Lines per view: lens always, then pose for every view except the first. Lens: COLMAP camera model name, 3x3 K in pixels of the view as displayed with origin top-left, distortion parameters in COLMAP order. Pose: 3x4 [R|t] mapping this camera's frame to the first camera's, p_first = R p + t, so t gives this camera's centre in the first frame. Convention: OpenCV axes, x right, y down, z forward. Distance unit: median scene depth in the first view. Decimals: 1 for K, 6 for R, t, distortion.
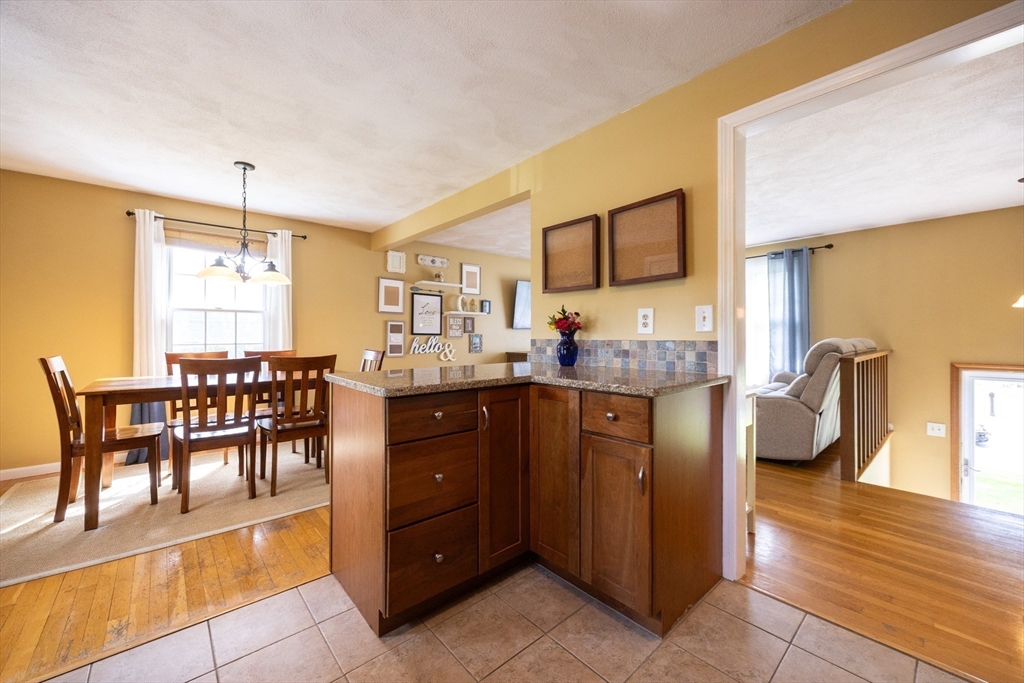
lens RADIAL K [[398.6, 0, 518.3], [0, 398.6, 332.6], [0, 0, 1]] dist [-0.000596, -0.000648]
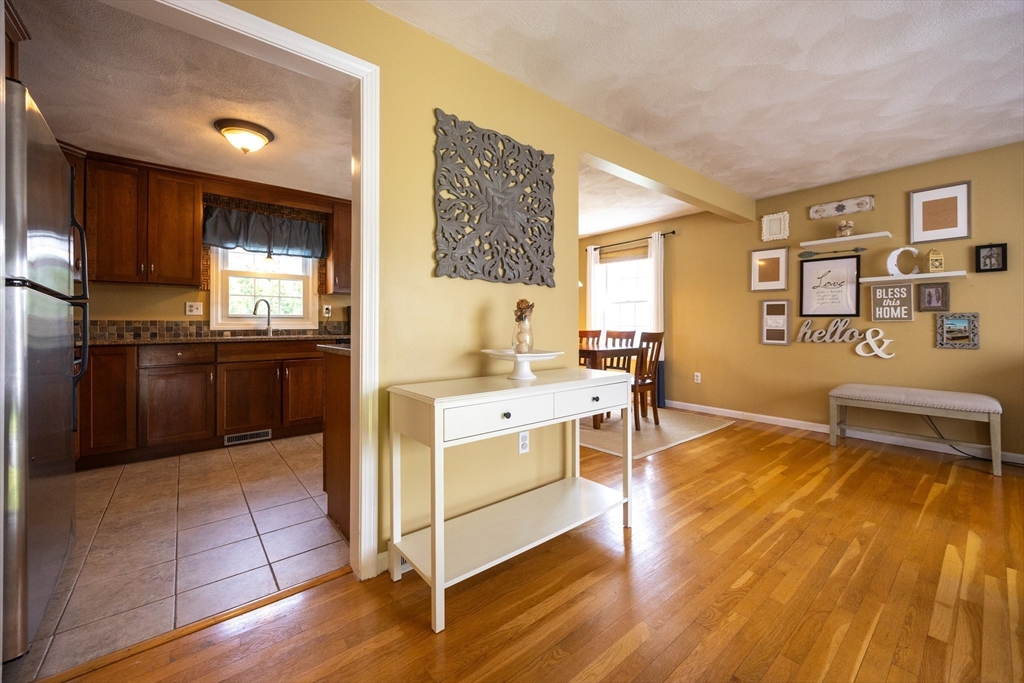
lens RADIAL K [[398.6, 0, 513.4], [0, 398.6, 322.9], [0, 0, 1]] dist [-0.000596, -0.000648]
pose [[-0.043380, -0.004497, -0.999049, 0.505586], [0.008805, 0.999949, -0.004883, 0.015933], [0.999020, -0.009008, -0.043338, 0.487952]]
